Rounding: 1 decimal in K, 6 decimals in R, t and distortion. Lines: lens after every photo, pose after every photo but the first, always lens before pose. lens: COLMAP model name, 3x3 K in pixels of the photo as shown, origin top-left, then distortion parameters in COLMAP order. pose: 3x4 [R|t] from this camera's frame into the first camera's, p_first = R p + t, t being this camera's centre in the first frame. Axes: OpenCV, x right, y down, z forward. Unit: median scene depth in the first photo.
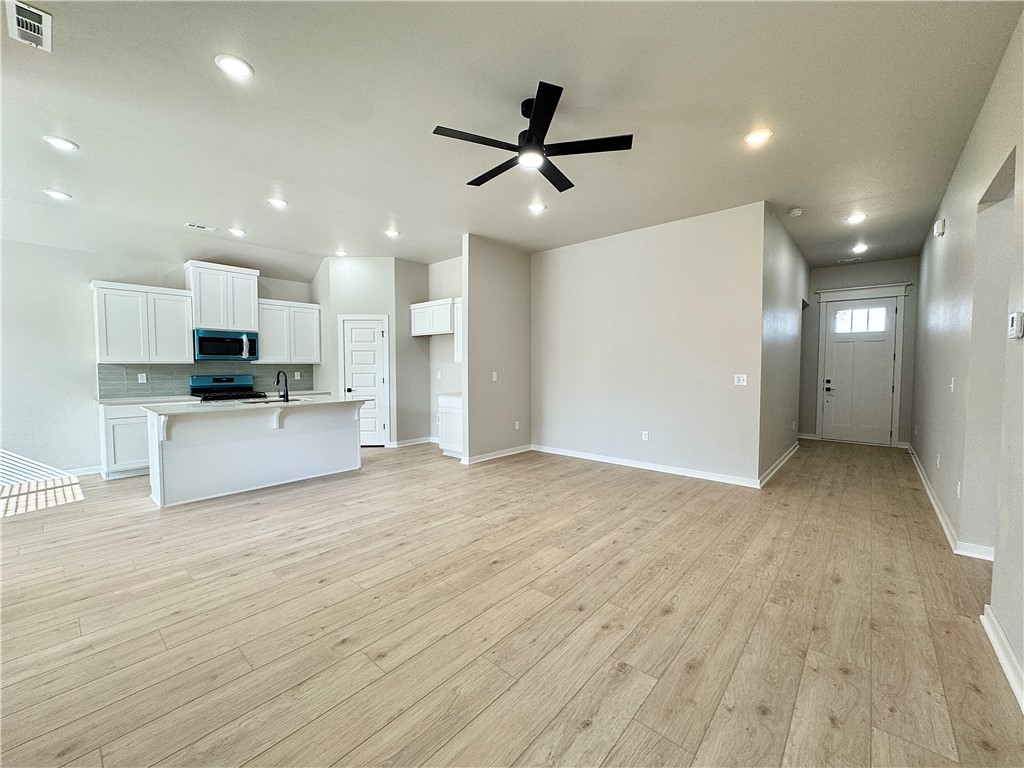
lens RADIAL K [[410.9, 0, 513.7], [0, 410.9, 385.7], [0, 0, 1]] dist [-0.004220, 0.000796]
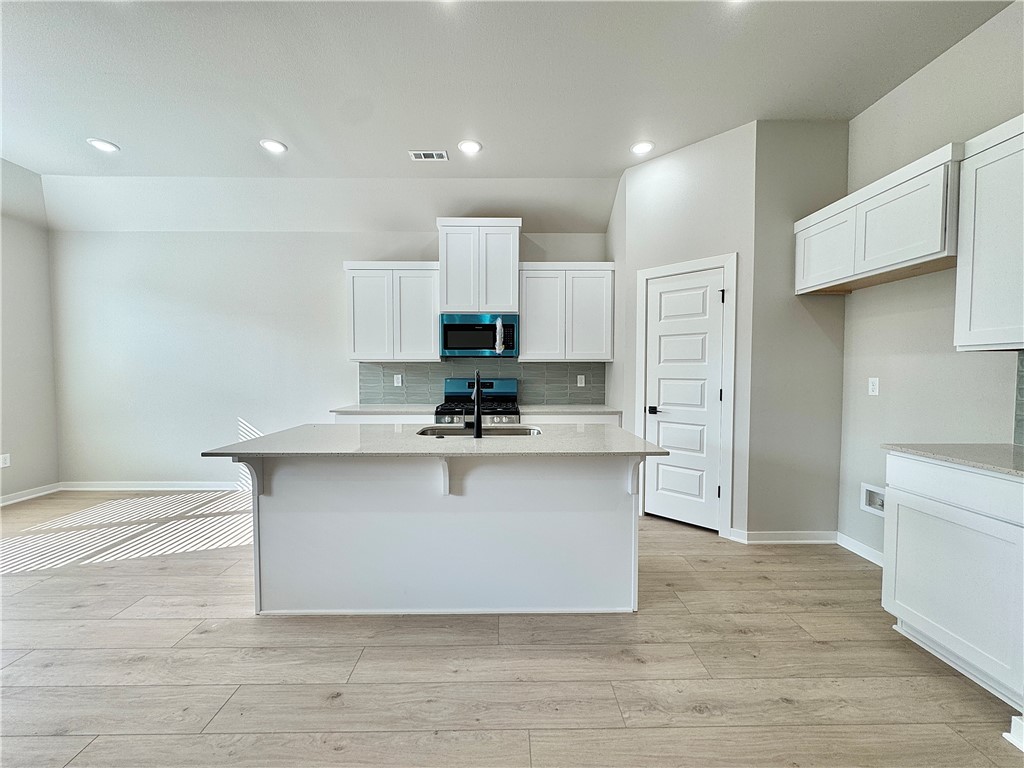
lens RADIAL K [[410.9, 0, 511.6], [0, 410.9, 384.6], [0, 0, 1]] dist [-0.004220, 0.000796]
pose [[0.670866, 0.026170, -0.741117, -0.181464], [-0.038132, 0.999272, 0.000768, -0.021934], [0.740597, 0.027745, 0.671376, 0.706228]]
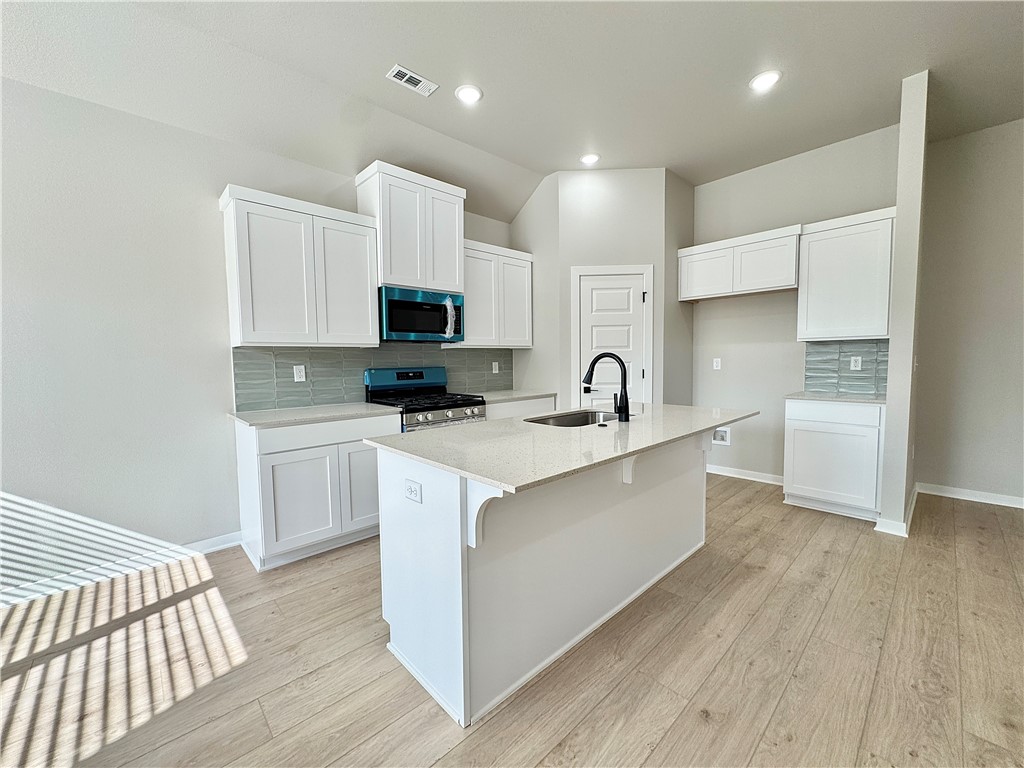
lens RADIAL K [[410.9, 0, 511.2], [0, 410.9, 384.7], [0, 0, 1]] dist [-0.004220, 0.000796]
pose [[0.995304, -0.008170, -0.096450, -0.632757], [0.009413, 0.999878, 0.012443, -0.008103], [0.096336, -0.013293, 0.995260, 0.522243]]
